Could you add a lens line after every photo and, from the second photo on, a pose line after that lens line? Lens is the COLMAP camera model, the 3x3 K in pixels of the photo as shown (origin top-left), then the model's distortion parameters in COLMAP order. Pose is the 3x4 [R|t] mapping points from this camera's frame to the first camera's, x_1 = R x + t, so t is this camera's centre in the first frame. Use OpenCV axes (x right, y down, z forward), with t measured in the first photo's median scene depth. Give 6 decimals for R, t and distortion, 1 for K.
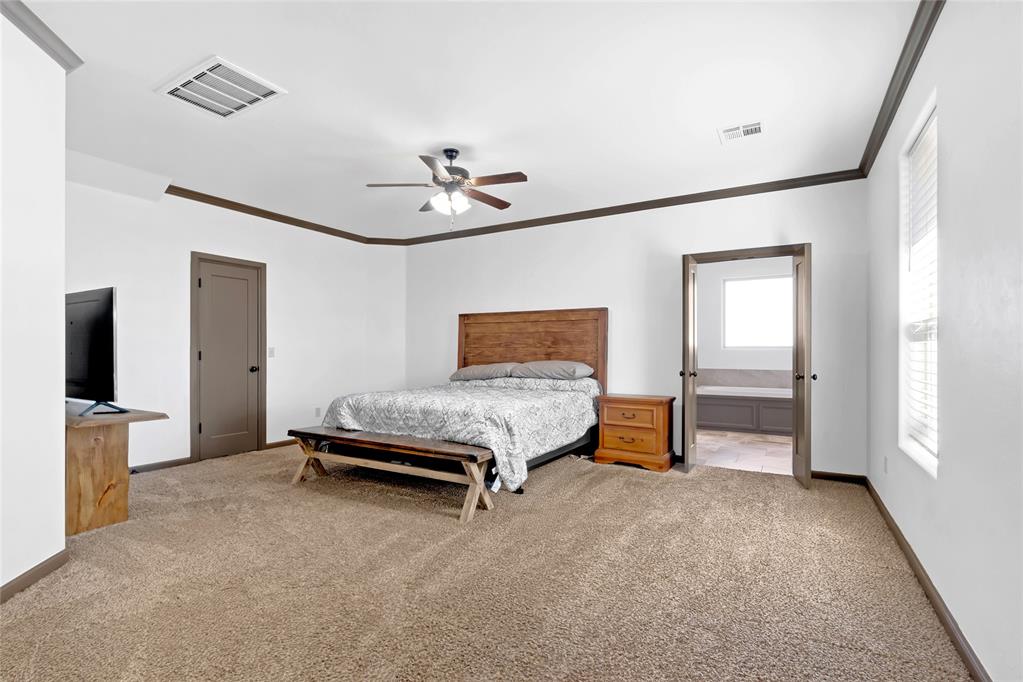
lens RADIAL K [[477.4, 0, 509.5], [0, 477.4, 343.9], [0, 0, 1]] dist [-0.003118, 0.000173]
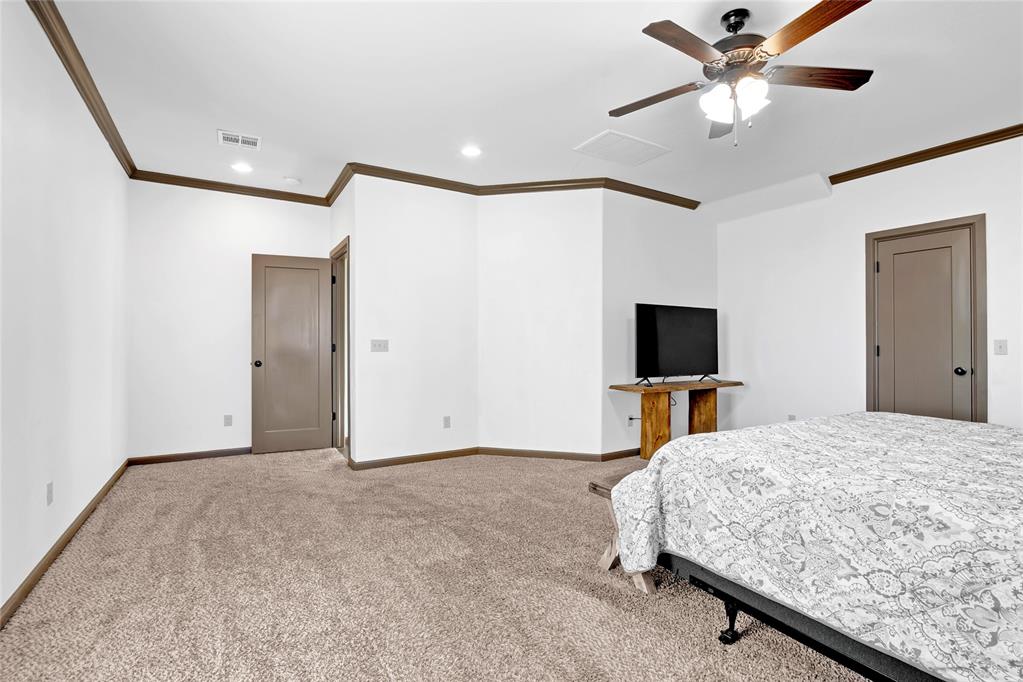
lens RADIAL K [[477.4, 0, 509.5], [0, 477.4, 343.9], [0, 0, 1]] dist [-0.003118, 0.000173]
pose [[-0.477597, -0.002692, -0.878575, 0.436281], [0.011913, 0.999884, -0.009540, 0.012753], [0.878498, -0.015023, -0.477510, 0.828937]]
